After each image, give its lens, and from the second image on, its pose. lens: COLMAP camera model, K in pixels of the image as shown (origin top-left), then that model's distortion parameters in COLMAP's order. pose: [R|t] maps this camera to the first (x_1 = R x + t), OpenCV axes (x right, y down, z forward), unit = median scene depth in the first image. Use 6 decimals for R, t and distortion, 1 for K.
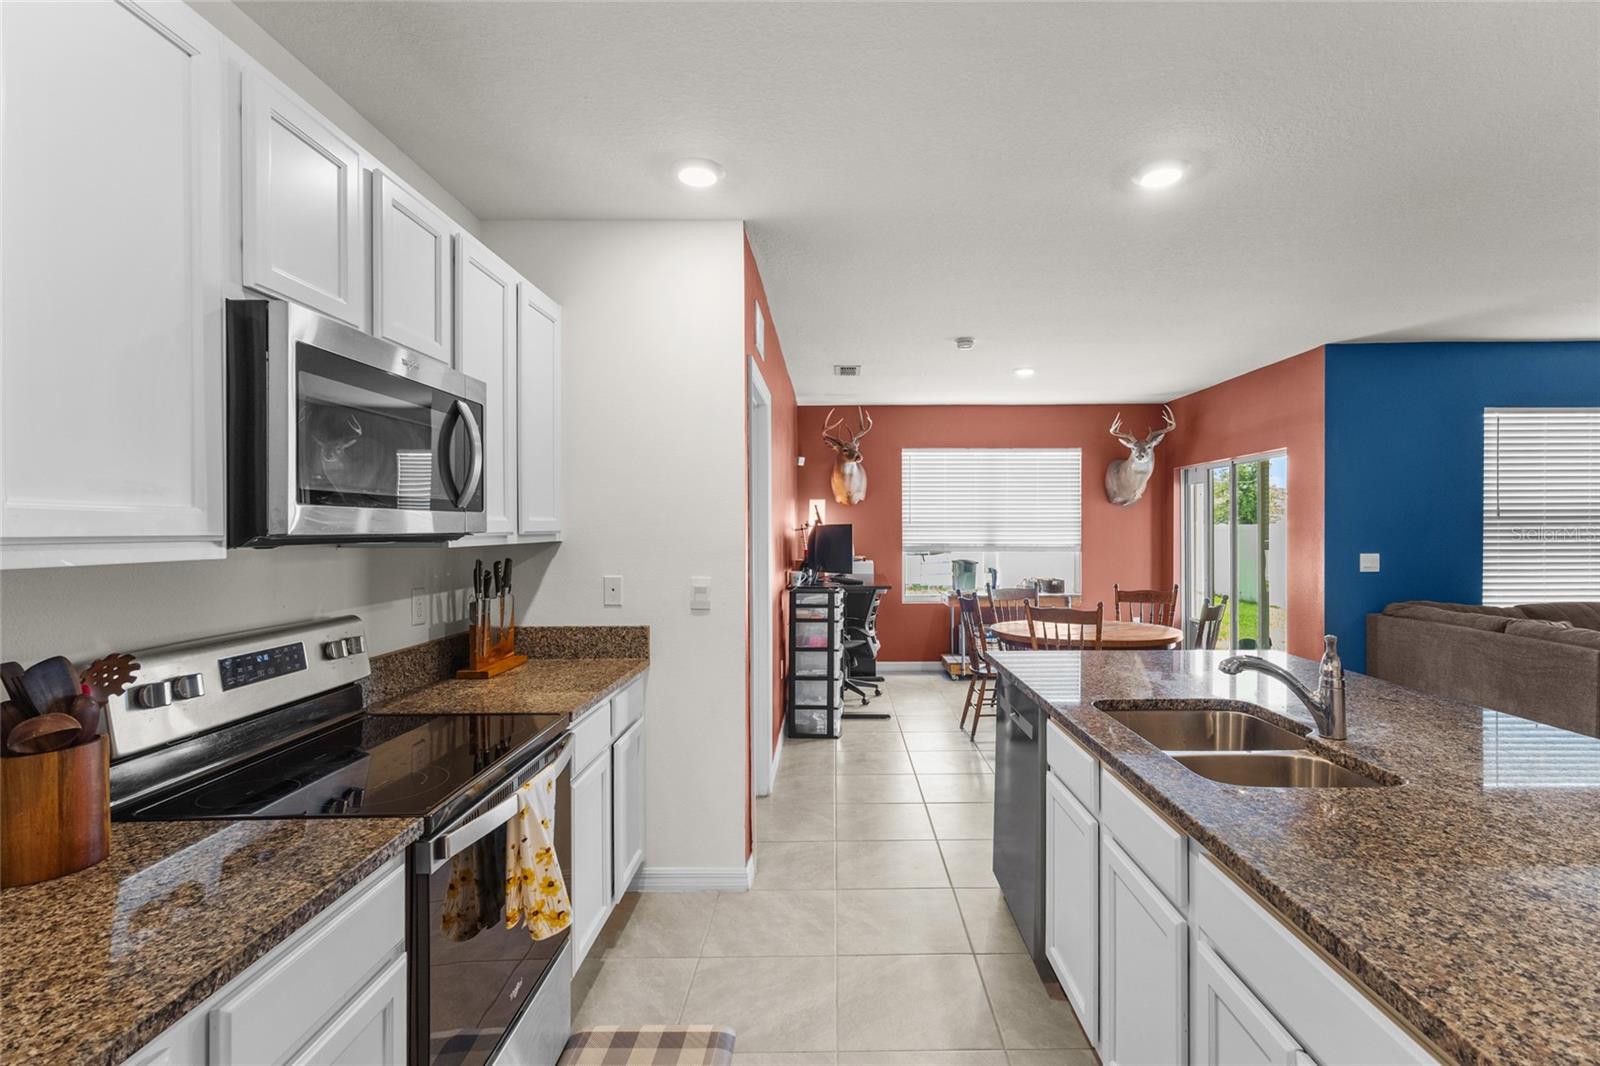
lens RADIAL K [[745.3, 0, 831.1], [0, 745.3, 528.3], [0, 0, 1]] dist [0.004696, 0.000625]
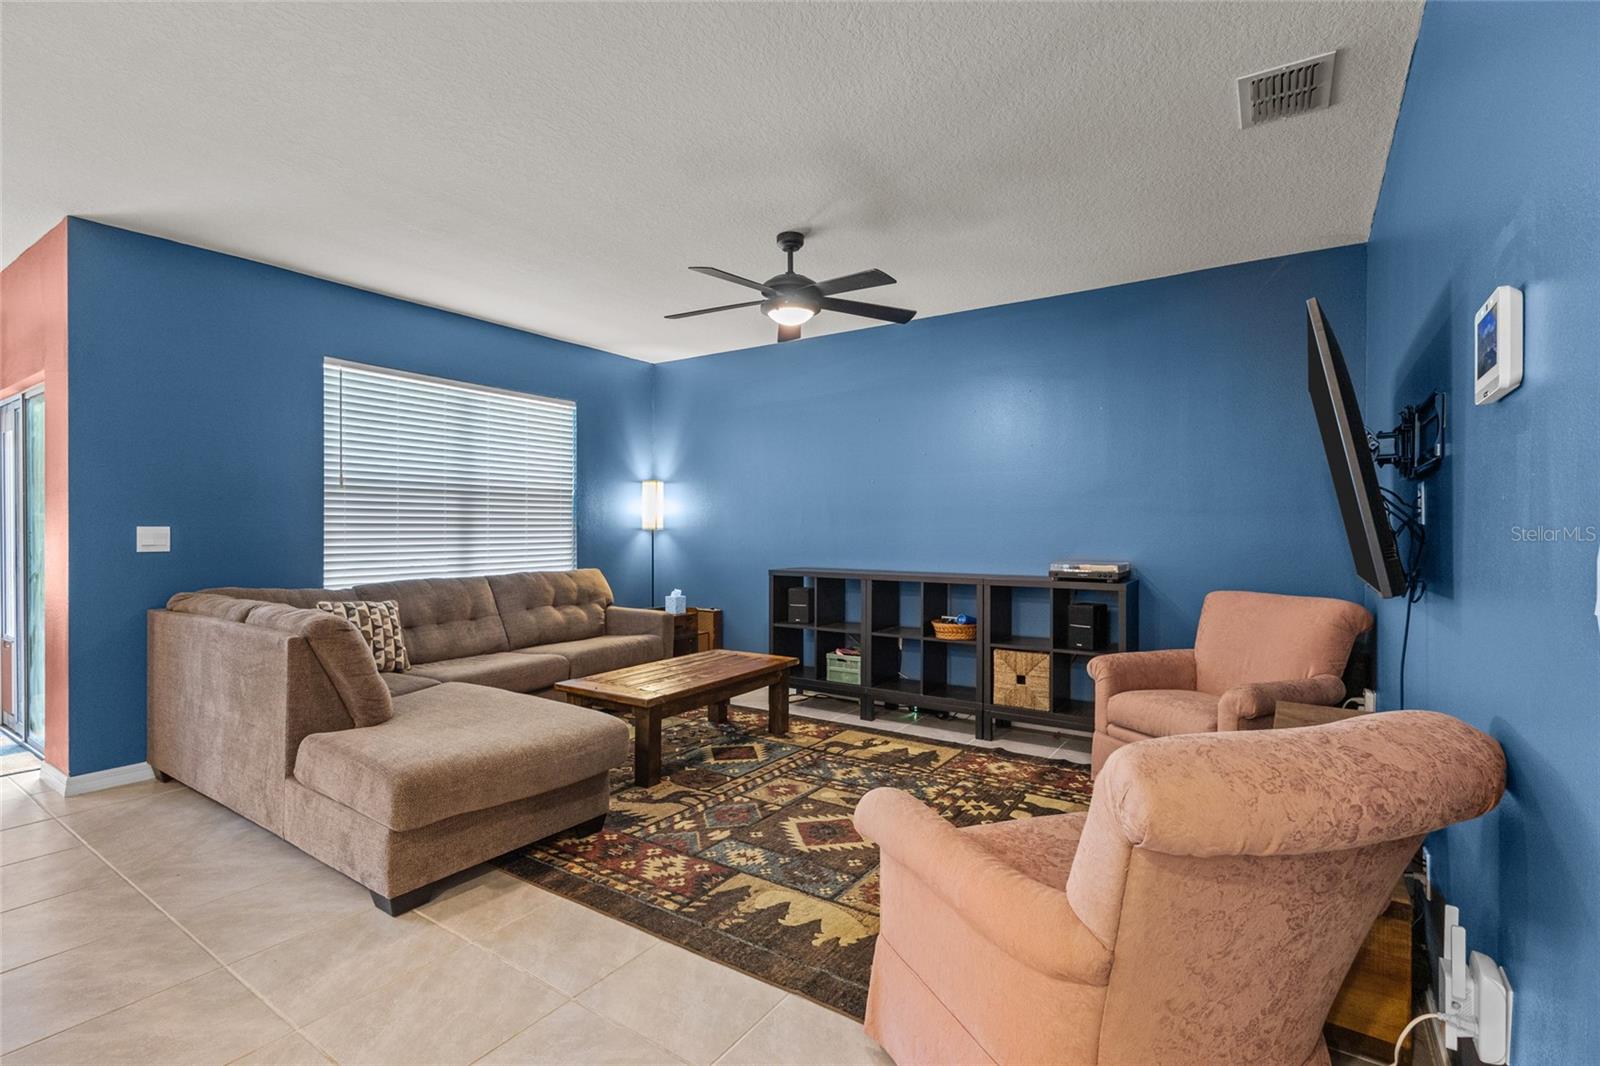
lens RADIAL K [[745.3, 0, 792.6], [0, 745.3, 529.5], [0, 0, 1]] dist [0.004696, 0.000625]
pose [[0.562543, 0.003849, 0.826759, 0.345369], [-0.005527, 0.999984, -0.000895, 0.024581], [-0.826749, -0.004066, 0.562556, 0.059185]]
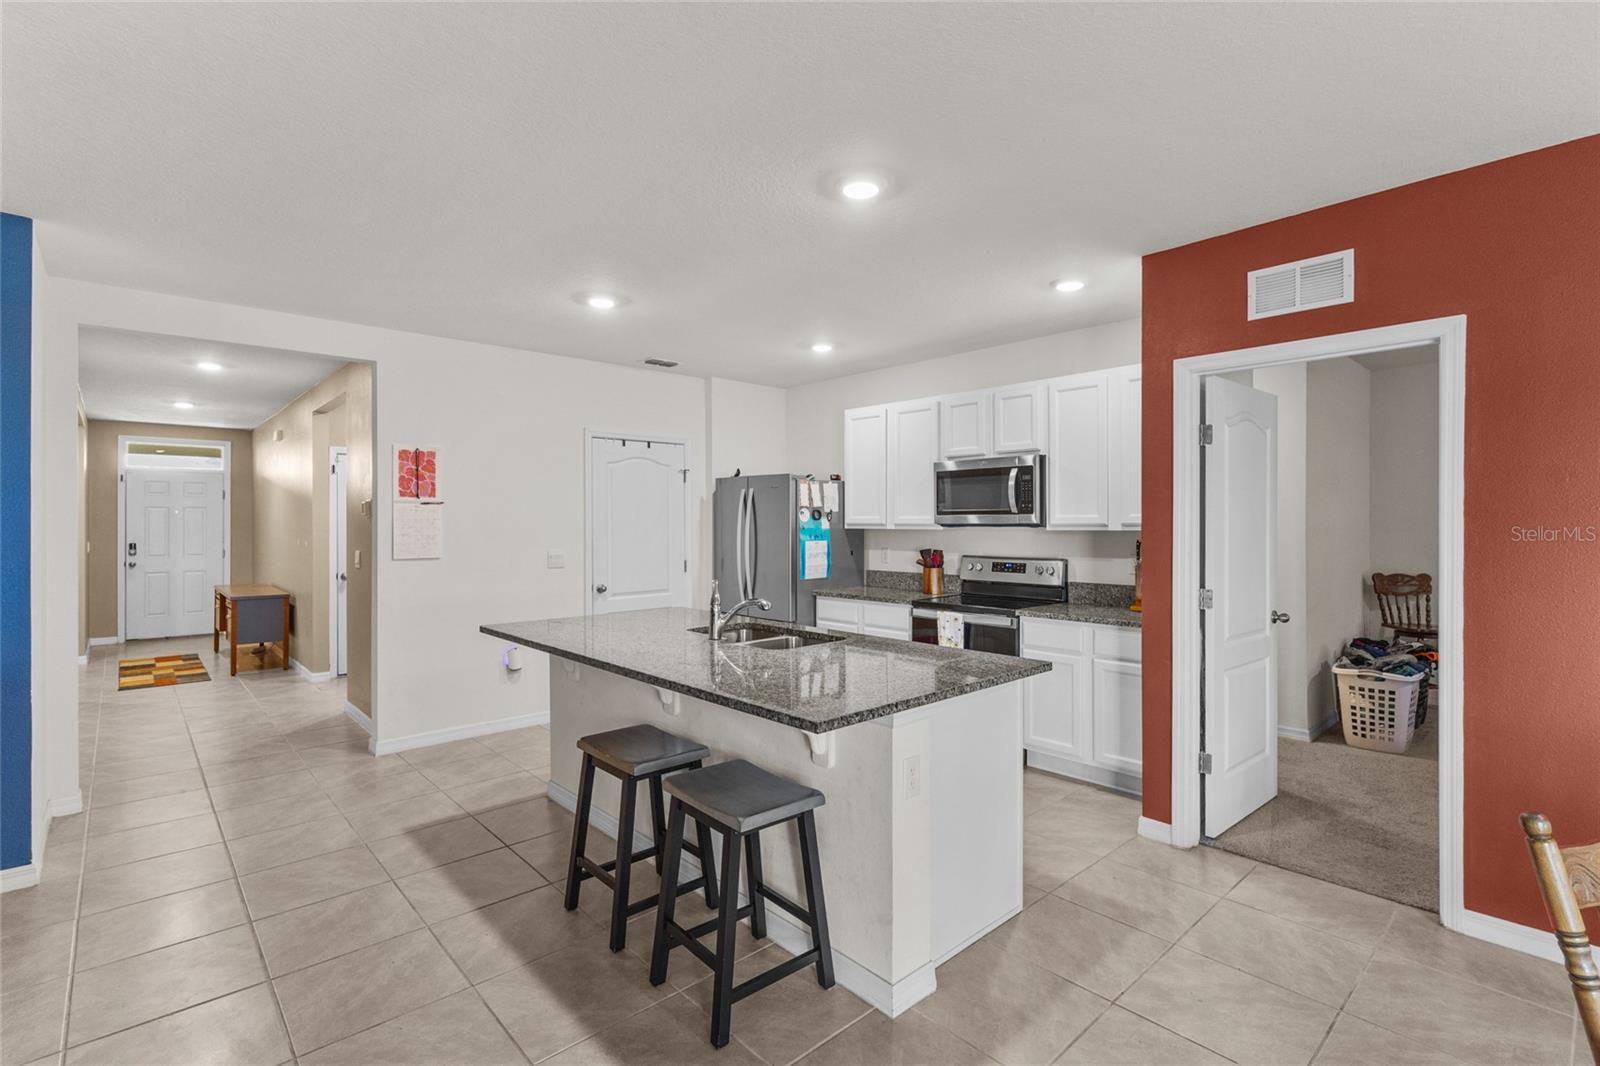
lens RADIAL K [[745.3, 0, 798.8], [0, 745.3, 526.6], [0, 0, 1]] dist [0.004696, 0.000625]
pose [[-0.736000, 0.009134, -0.676919, 0.452089], [0.004872, 0.999955, 0.008196, -0.002052], [0.676964, 0.002734, -0.736011, 0.635454]]
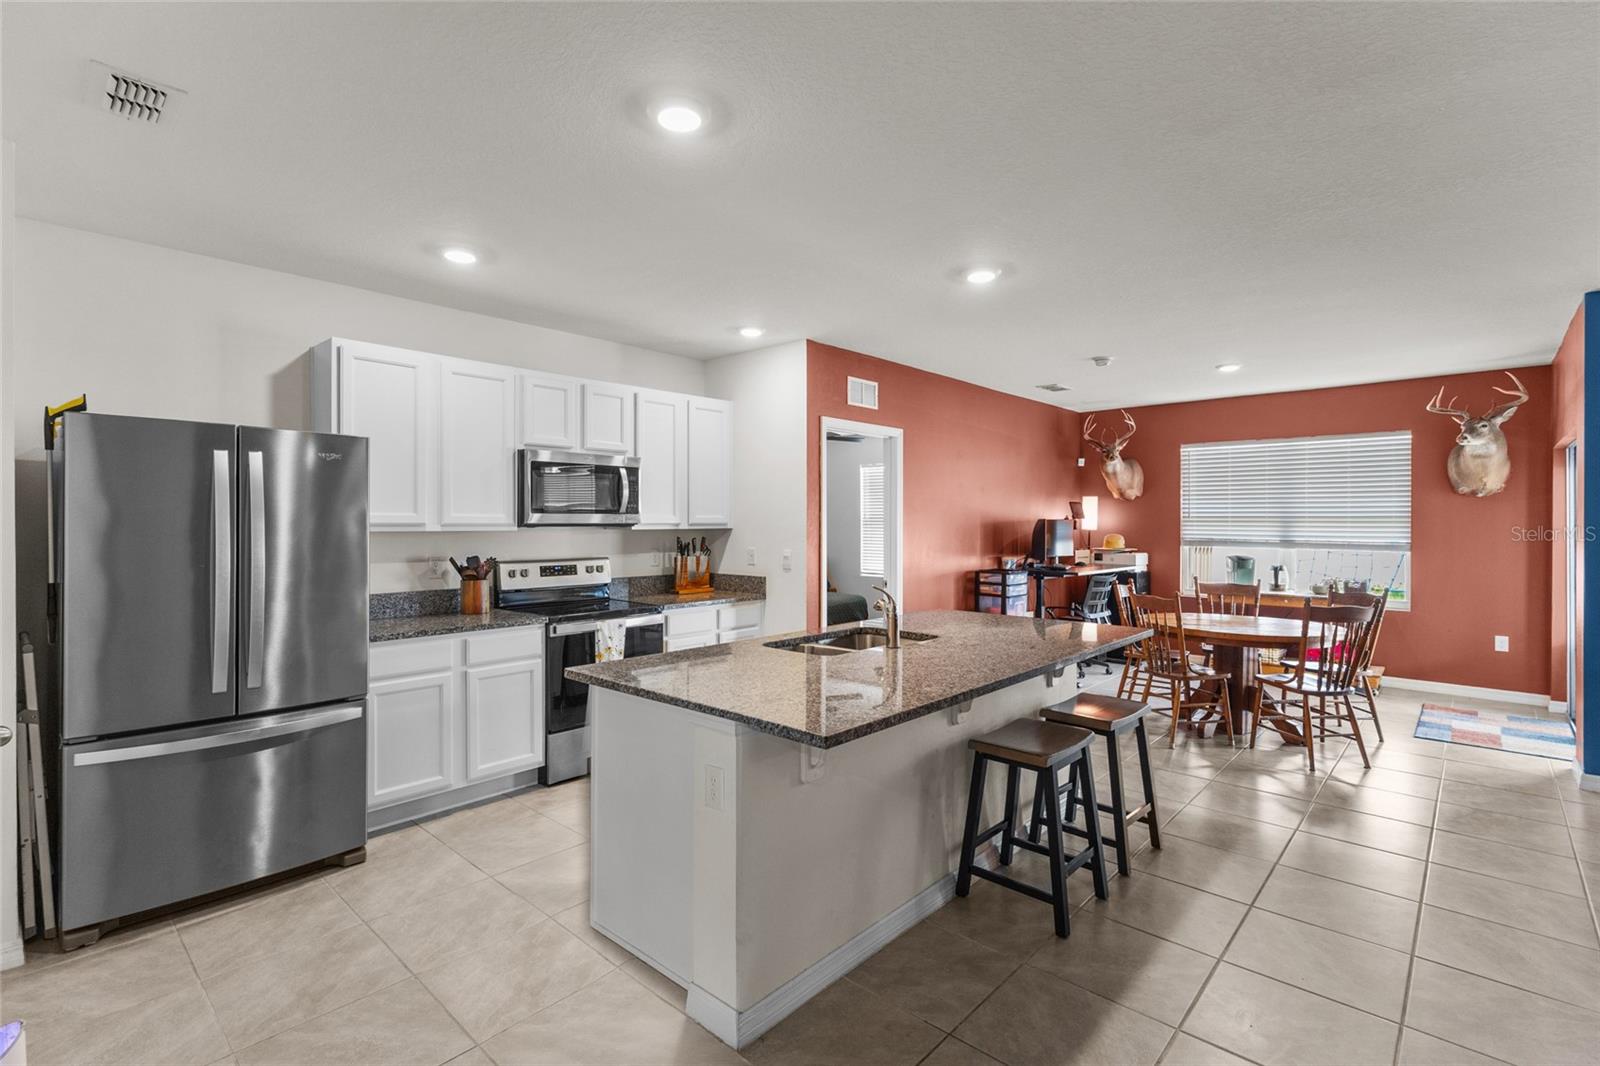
lens RADIAL K [[745.3, 0, 799.6], [0, 745.3, 521.1], [0, 0, 1]] dist [0.004696, 0.000625]
pose [[0.741494, 0.006085, -0.670932, 0.425983], [-0.005027, 0.999981, 0.003513, -0.003415], [0.670941, 0.000768, 0.741511, -0.108504]]
